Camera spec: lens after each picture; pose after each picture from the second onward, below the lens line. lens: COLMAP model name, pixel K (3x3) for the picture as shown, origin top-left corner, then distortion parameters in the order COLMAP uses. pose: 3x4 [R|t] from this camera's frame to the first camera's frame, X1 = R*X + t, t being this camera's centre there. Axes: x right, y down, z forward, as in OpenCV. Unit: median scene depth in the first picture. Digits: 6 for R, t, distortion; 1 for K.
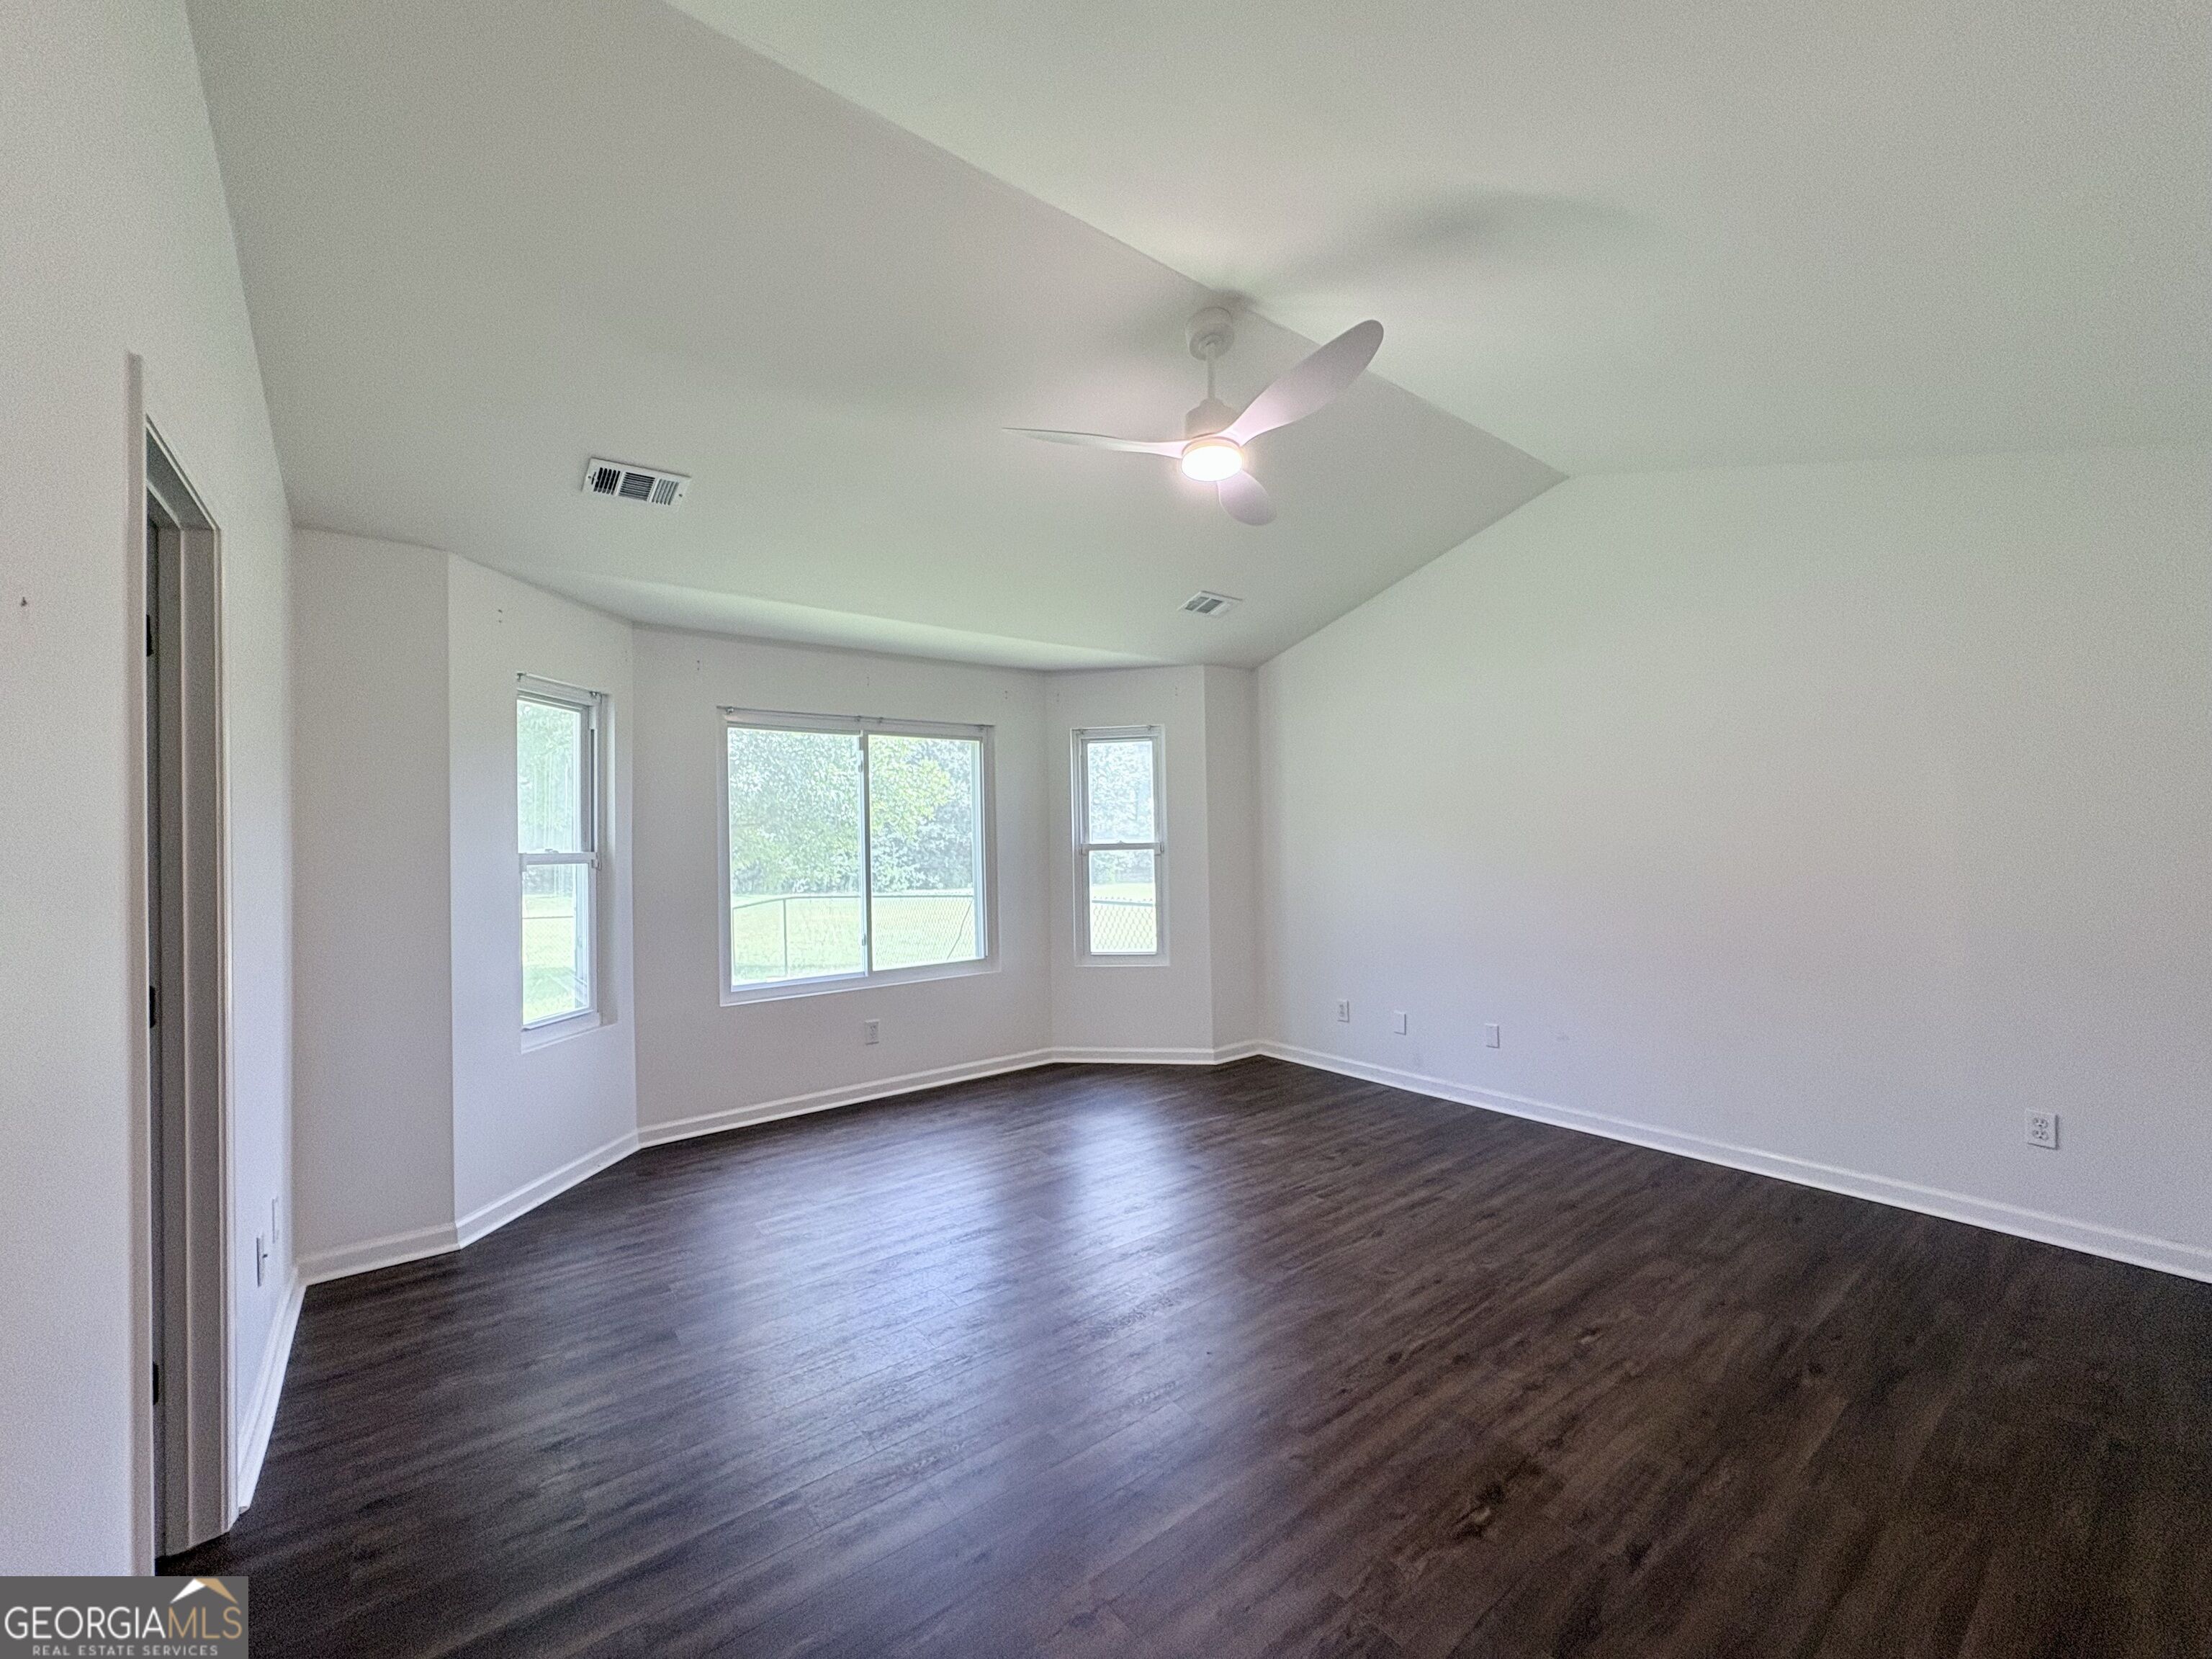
lens RADIAL K [[880.0, 0, 1111.2], [0, 880.0, 824.0], [0, 0, 1]] dist [0.000979, -0.000420]
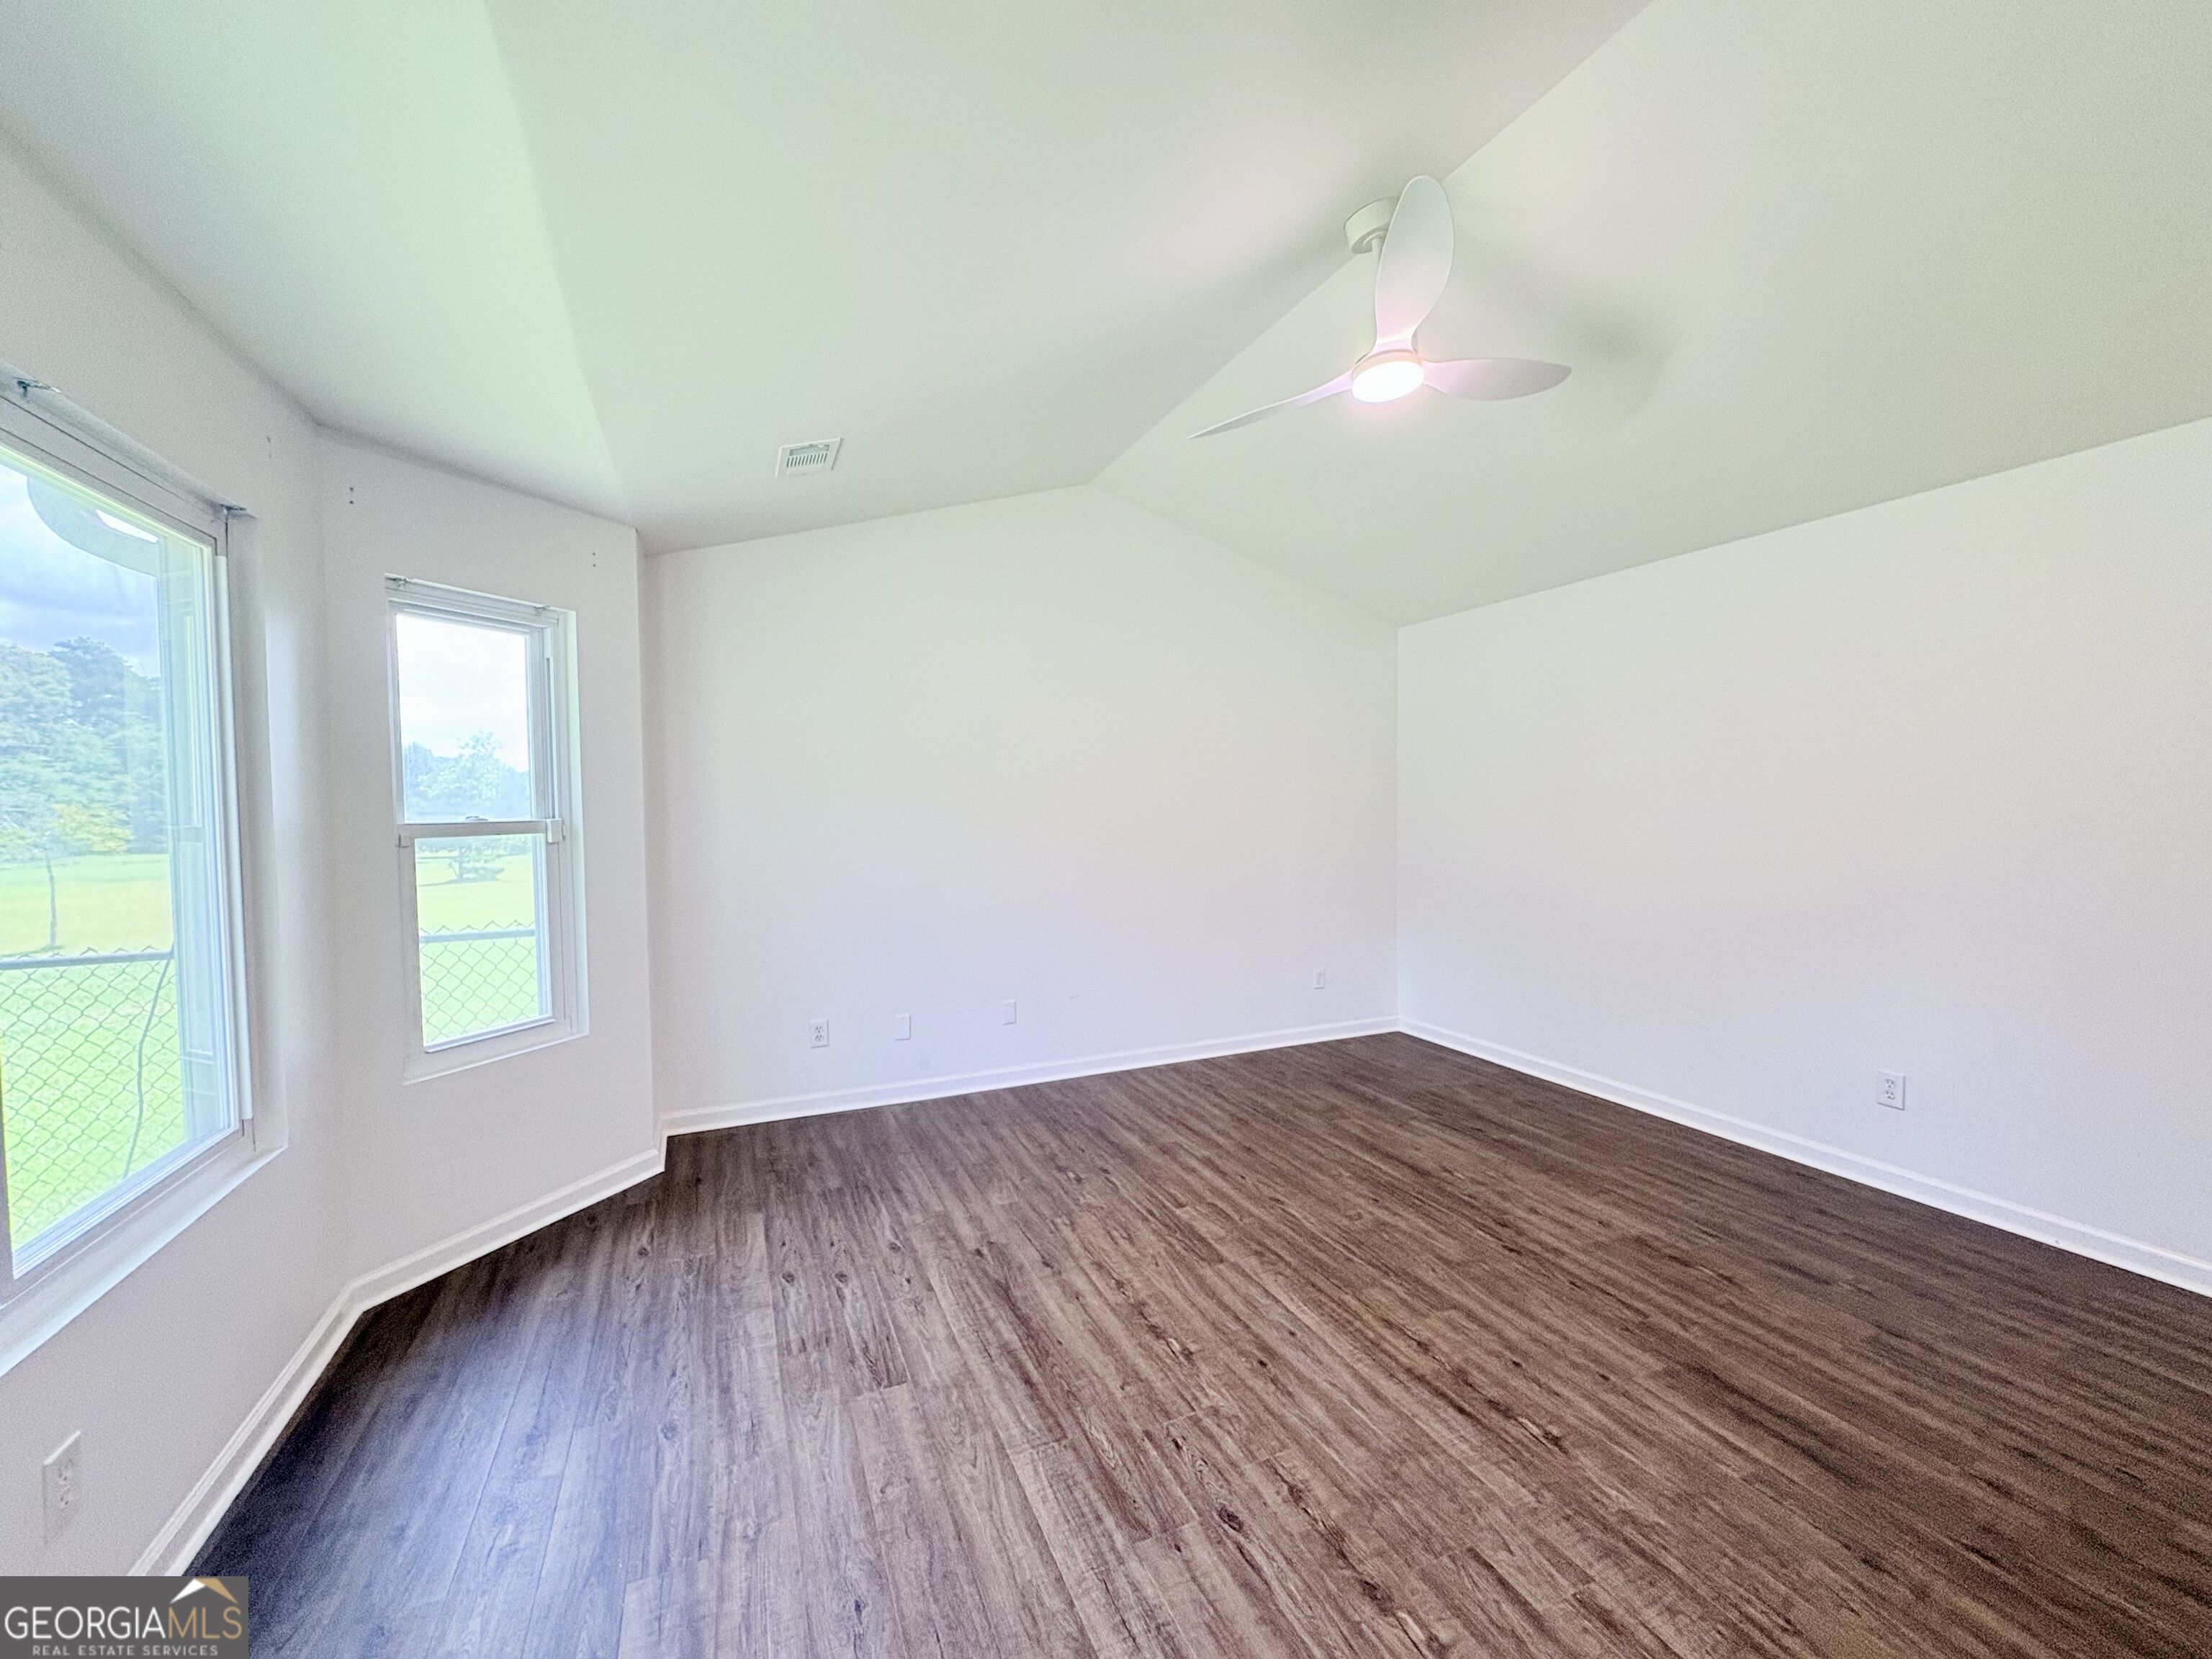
lens RADIAL K [[880.0, 0, 1111.2], [0, 880.0, 824.0], [0, 0, 1]] dist [0.000979, -0.000420]
pose [[0.243689, -0.008485, 0.969816, -0.606442], [-0.014012, 0.999827, 0.012268, 0.018404], [-0.969752, -0.016579, 0.243528, 0.793359]]
